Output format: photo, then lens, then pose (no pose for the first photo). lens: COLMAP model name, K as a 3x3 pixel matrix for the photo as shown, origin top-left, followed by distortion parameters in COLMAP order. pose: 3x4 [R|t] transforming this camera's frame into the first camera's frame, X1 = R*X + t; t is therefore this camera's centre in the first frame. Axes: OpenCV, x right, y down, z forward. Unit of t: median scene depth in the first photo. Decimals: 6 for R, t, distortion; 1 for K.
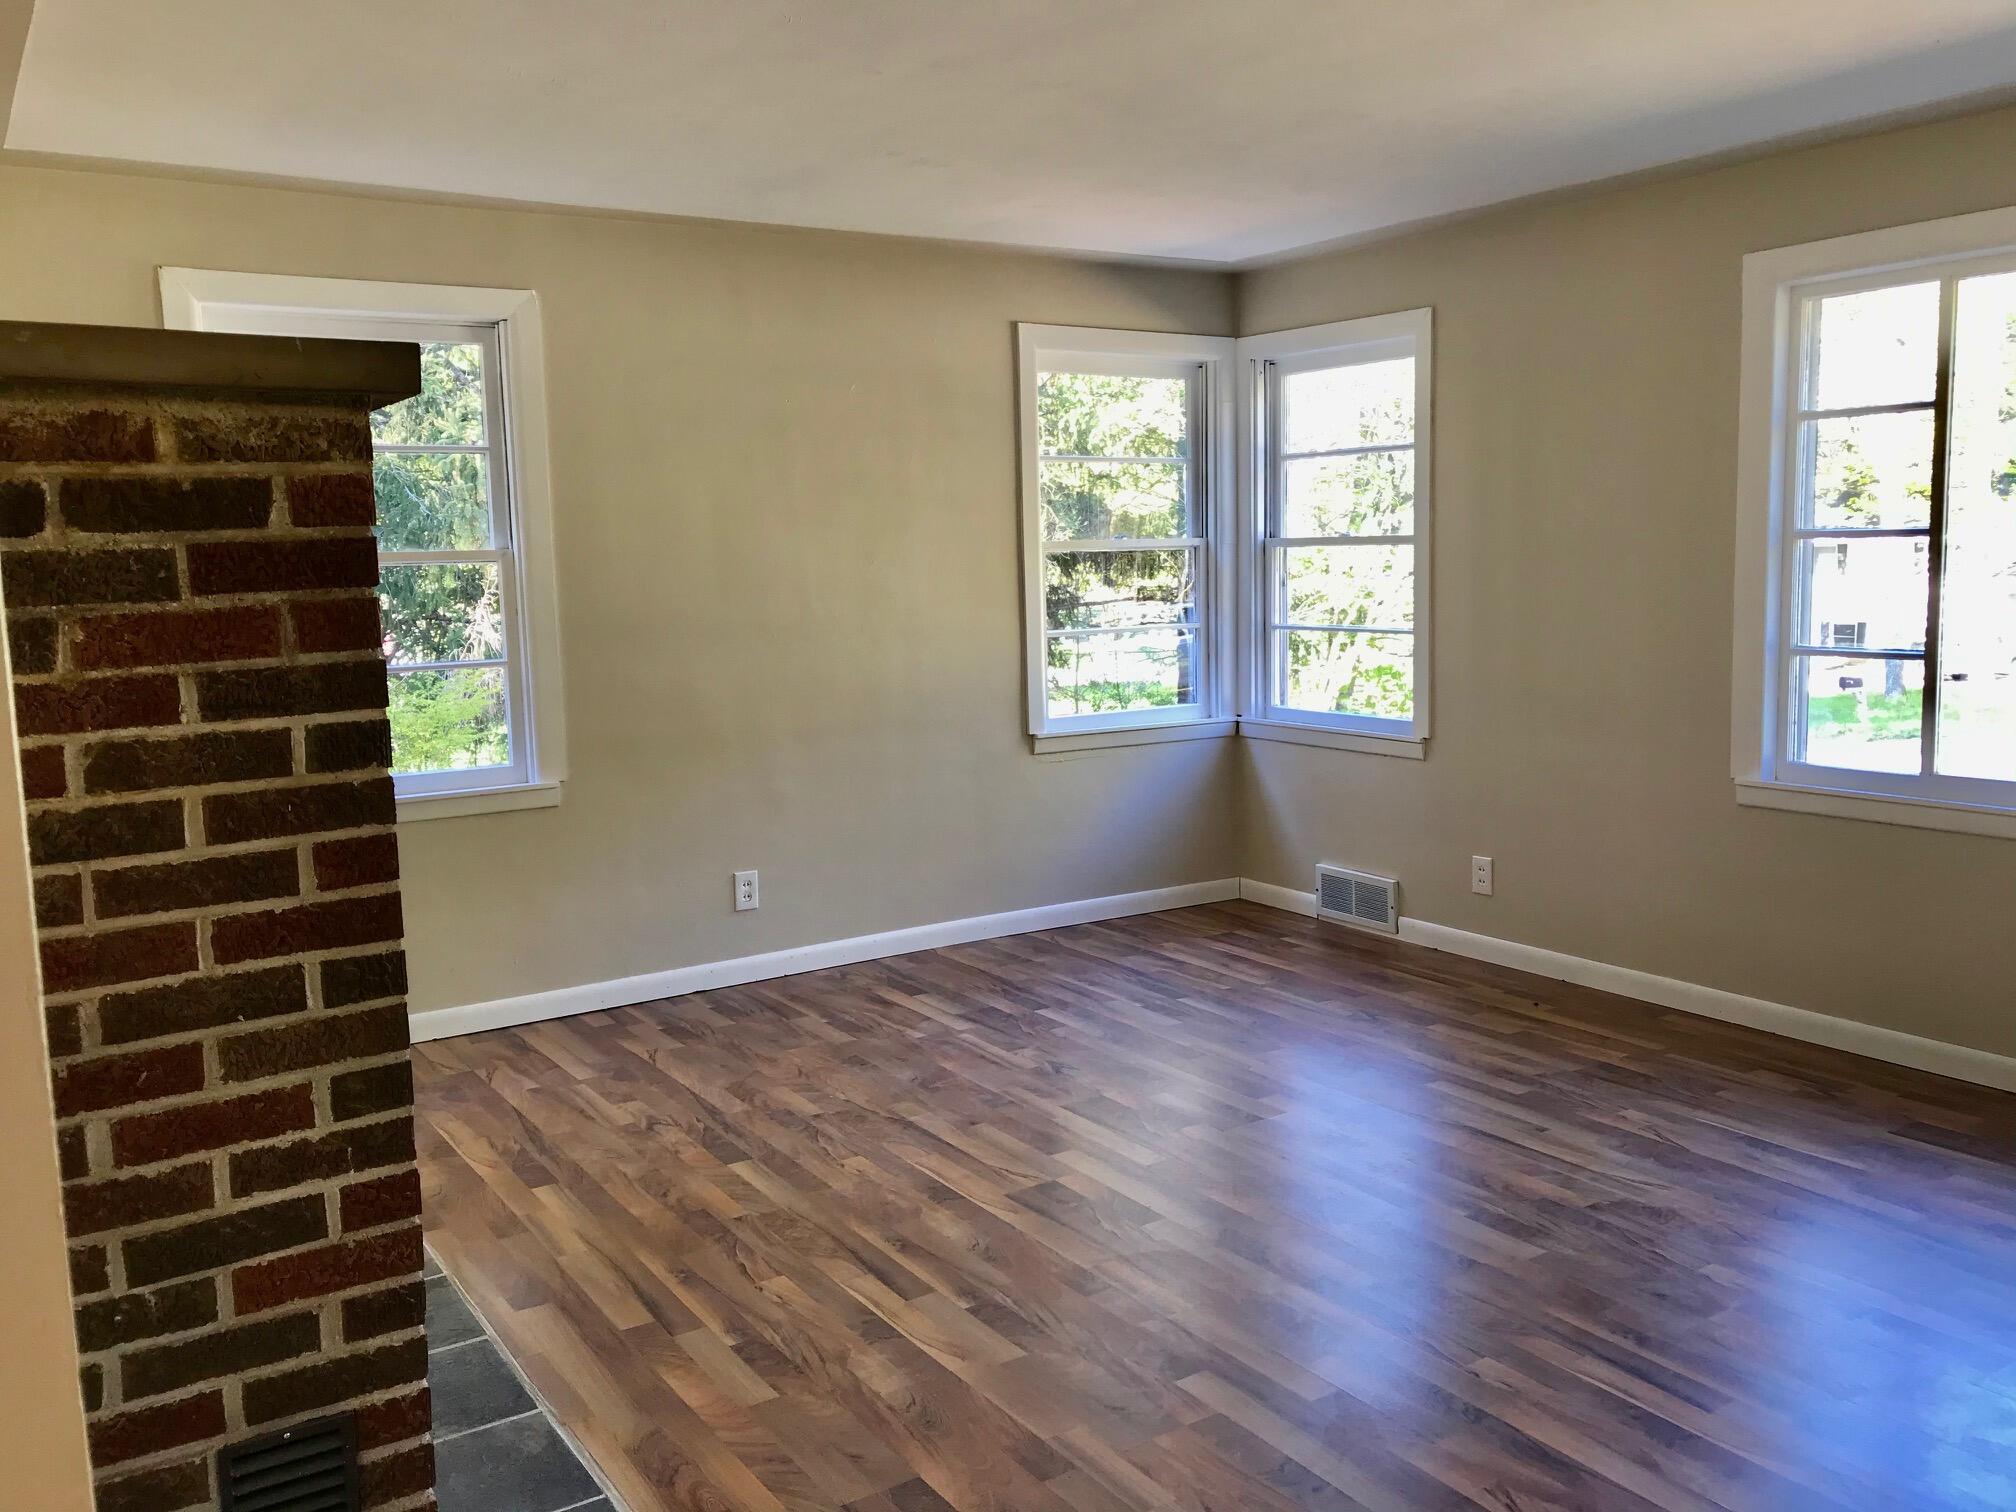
lens RADIAL K [[1666.9, 0, 1007.1], [0, 1666.9, 743.3], [0, 0, 1]] dist [0.058383, -0.101855]
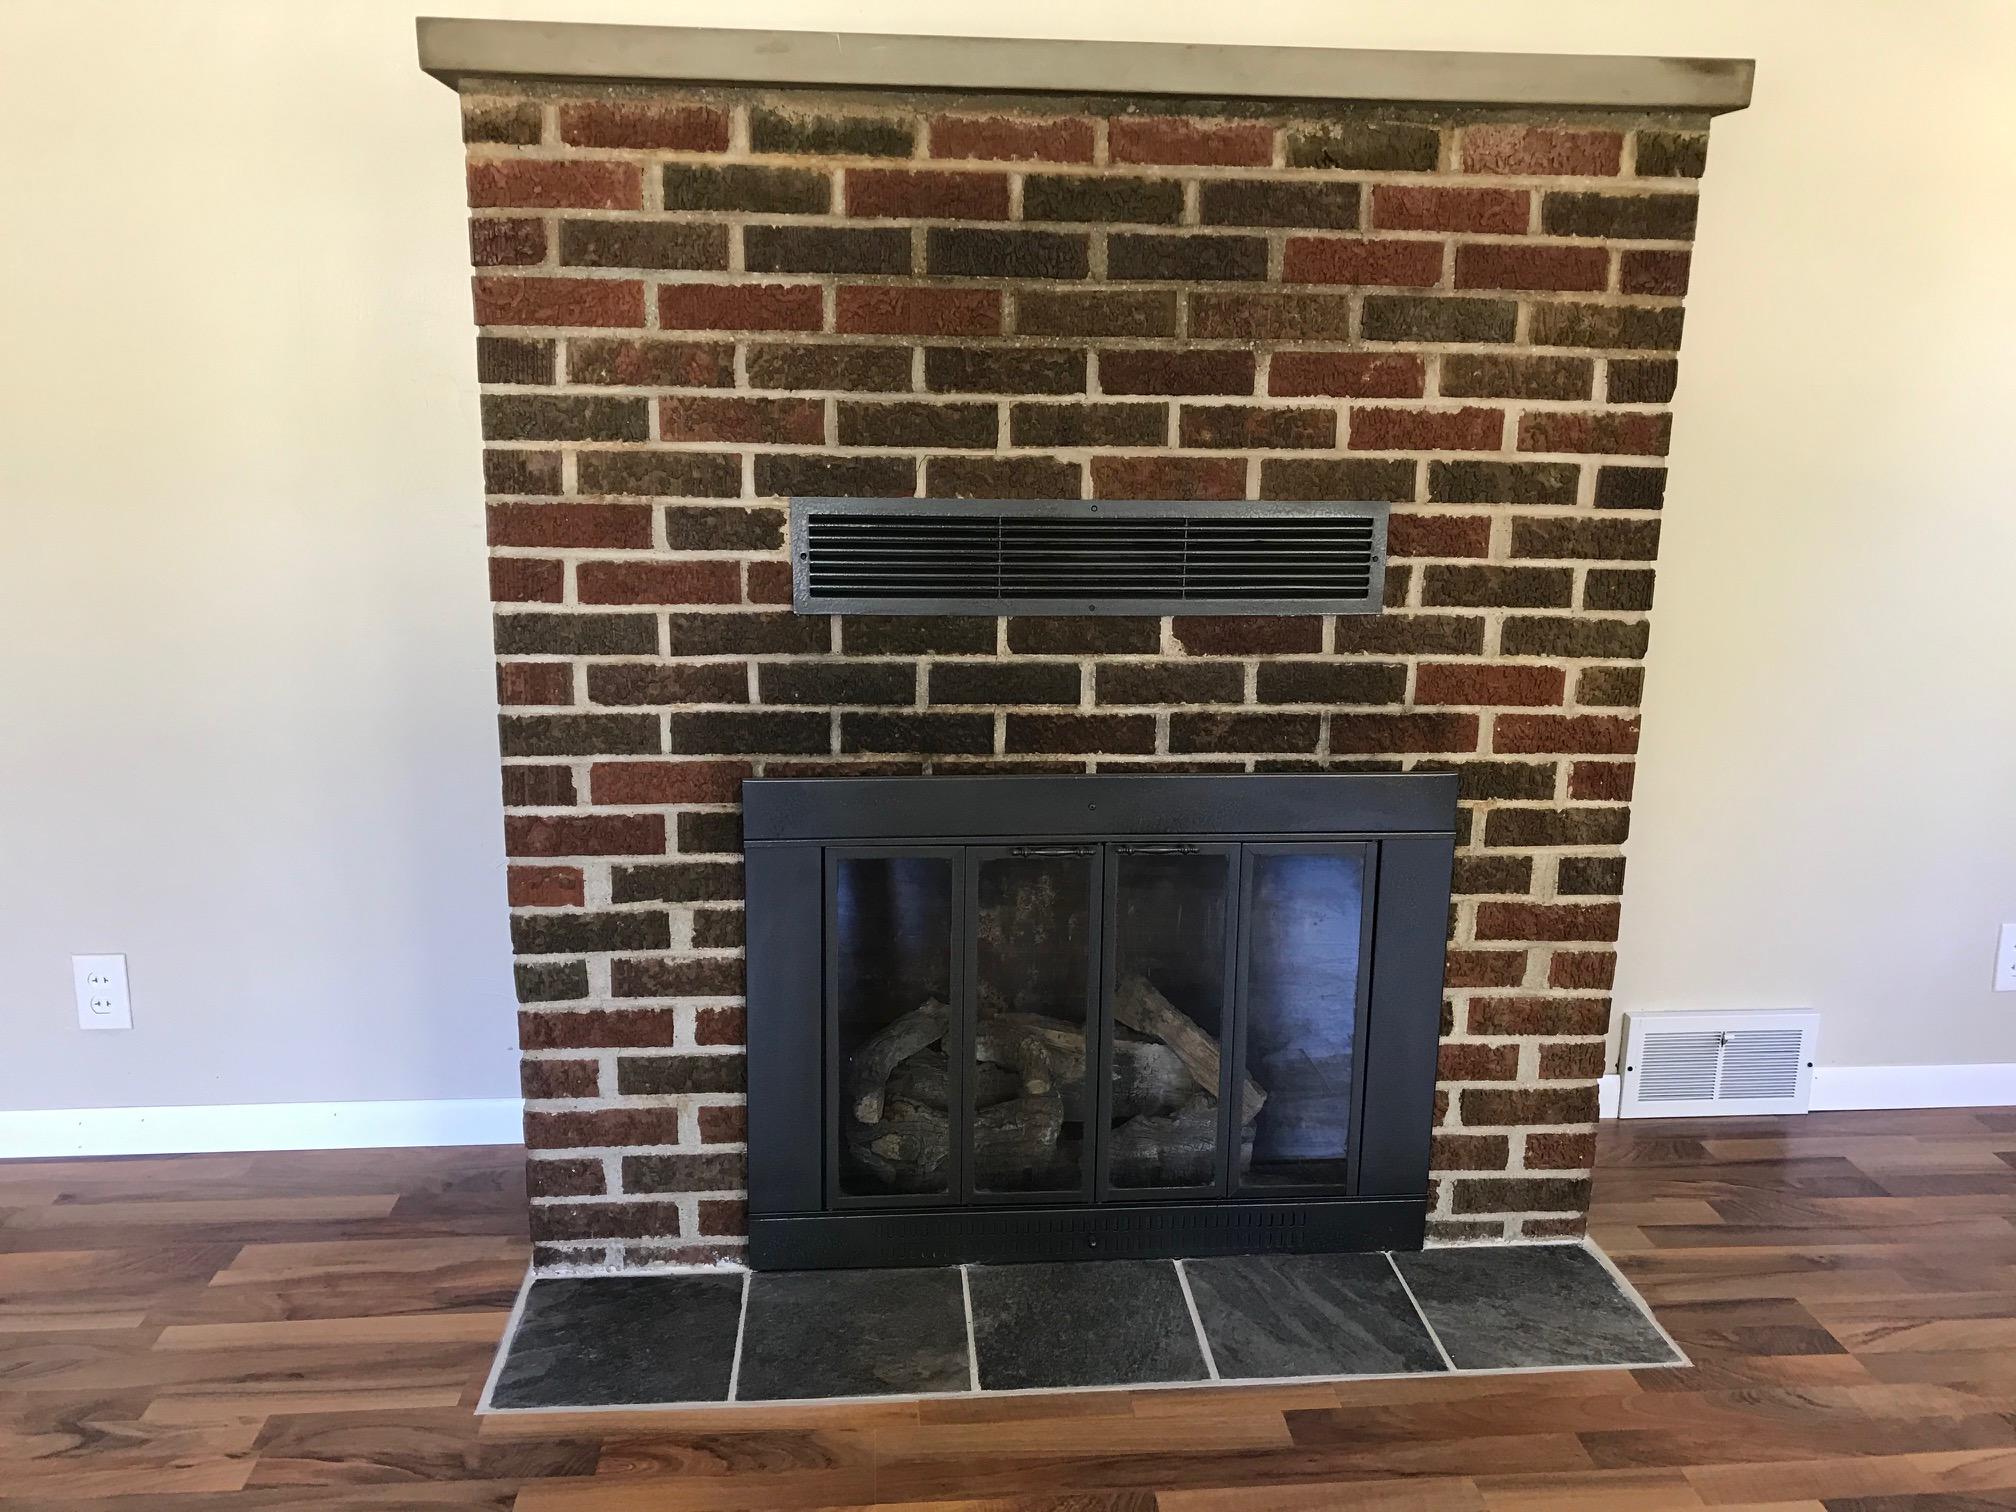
lens RADIAL K [[1666.9, 0, 1007.1], [0, 1666.9, 743.3], [0, 0, 1]] dist [0.058383, -0.101855]
pose [[-0.476431, 0.214933, -0.852536, 0.209760], [-0.106293, 0.948466, 0.298518, -0.076916], [0.872763, 0.232842, -0.429033, 0.875674]]
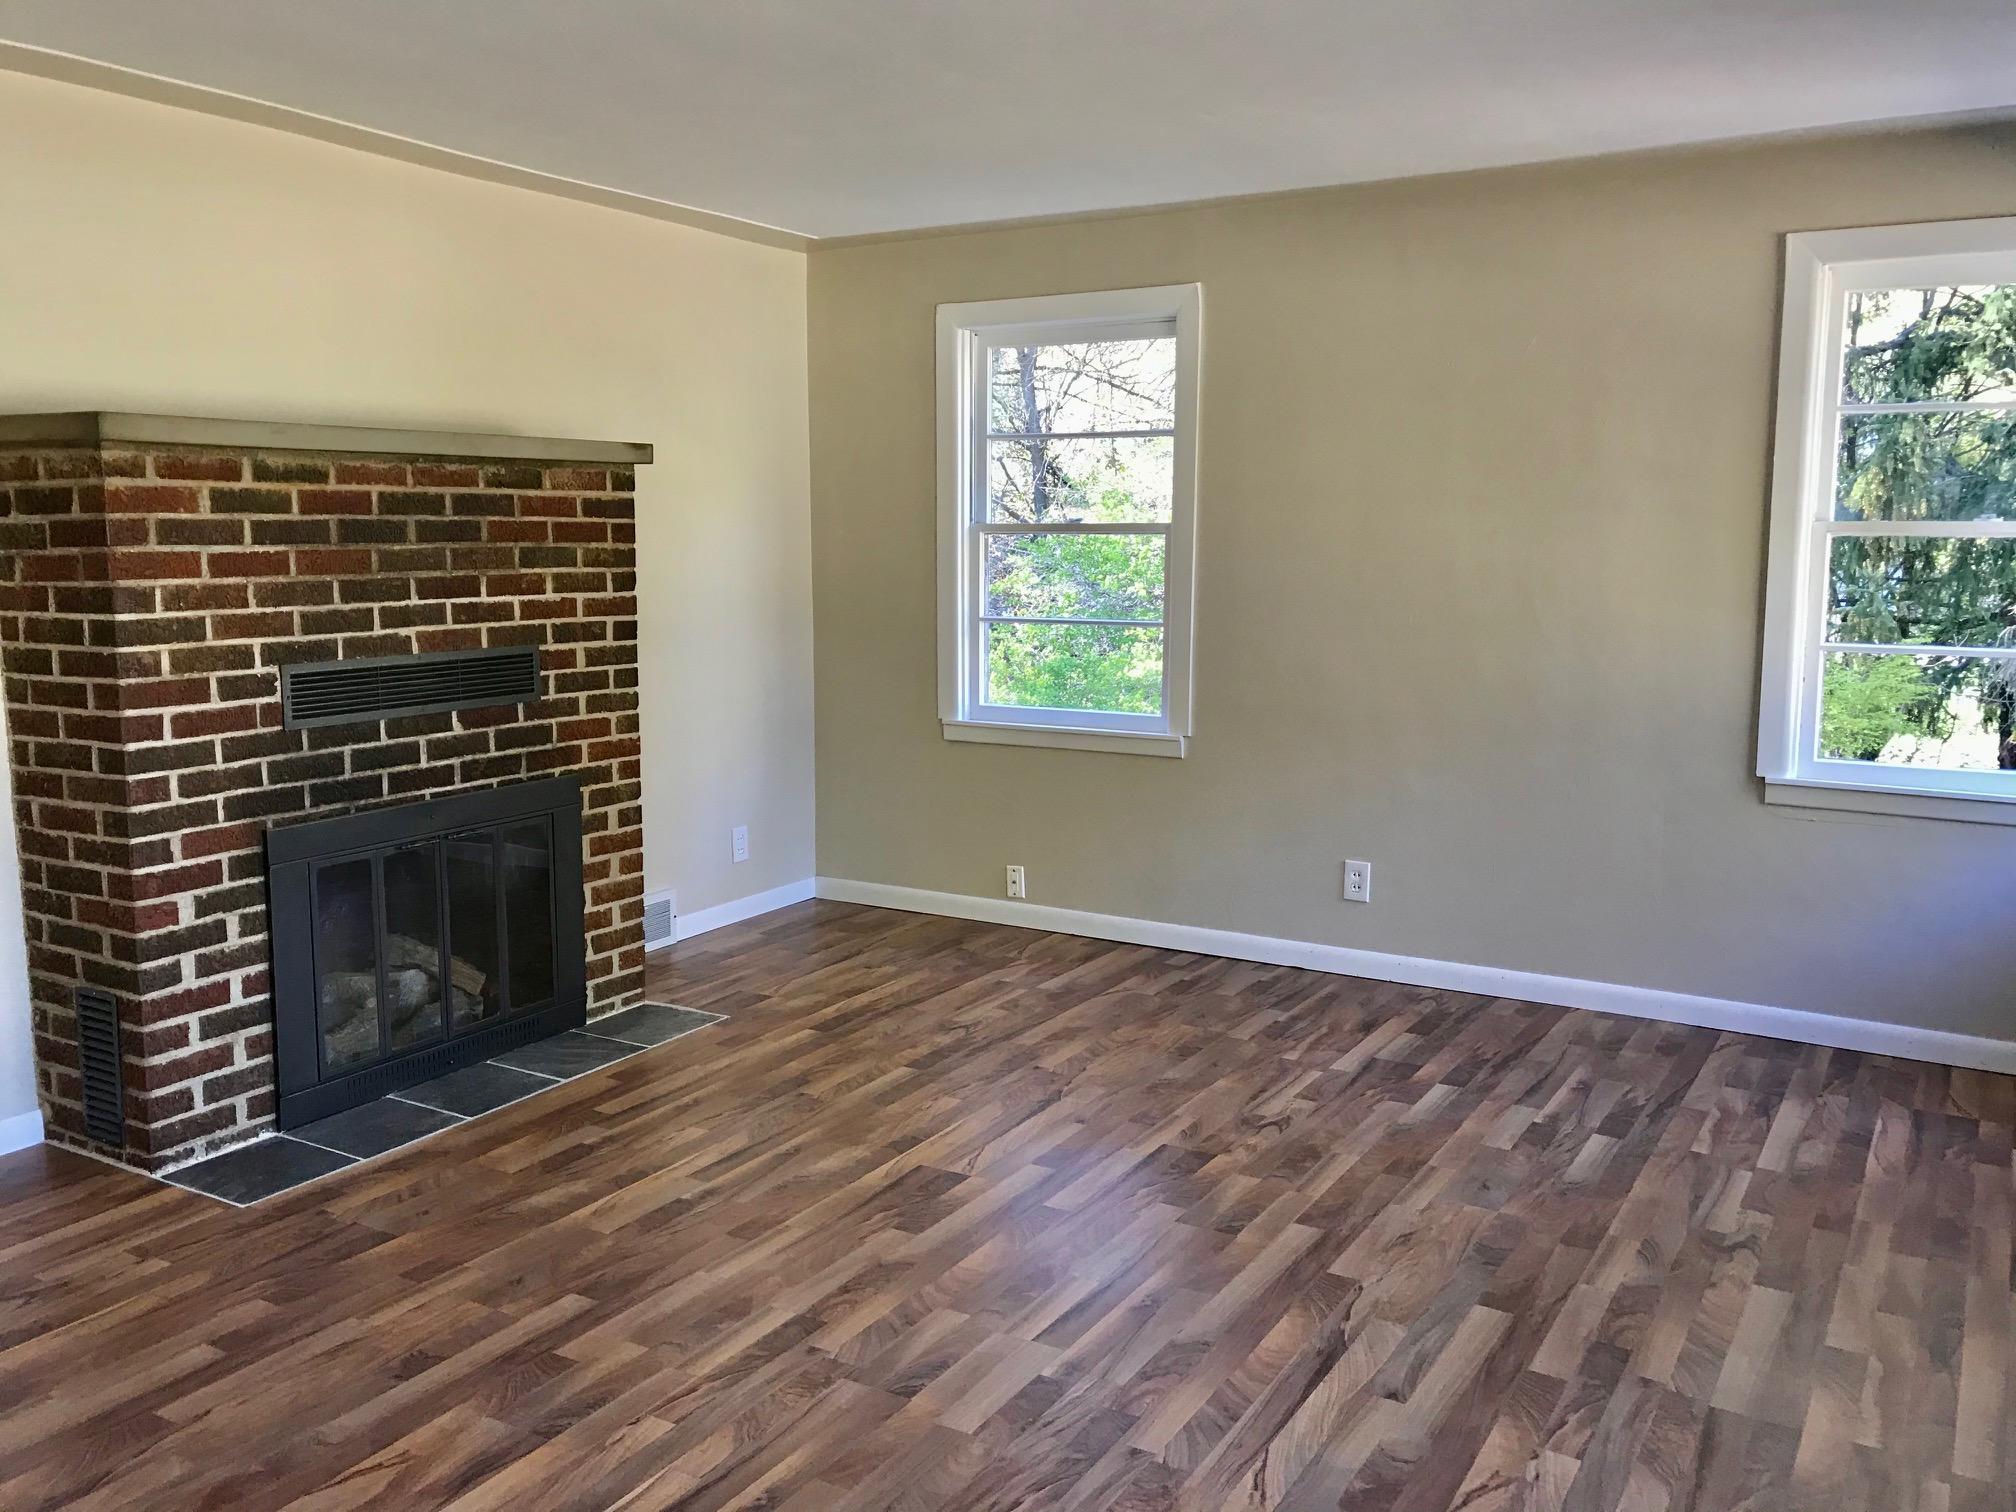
lens RADIAL K [[1666.9, 0, 1007.1], [0, 1666.9, 743.3], [0, 0, 1]] dist [0.058383, -0.101855]
pose [[0.432390, 0.145162, -0.889925, 0.807942], [-0.117249, 0.987628, 0.104131, -0.089576], [0.894031, 0.059317, 0.444060, 0.517067]]
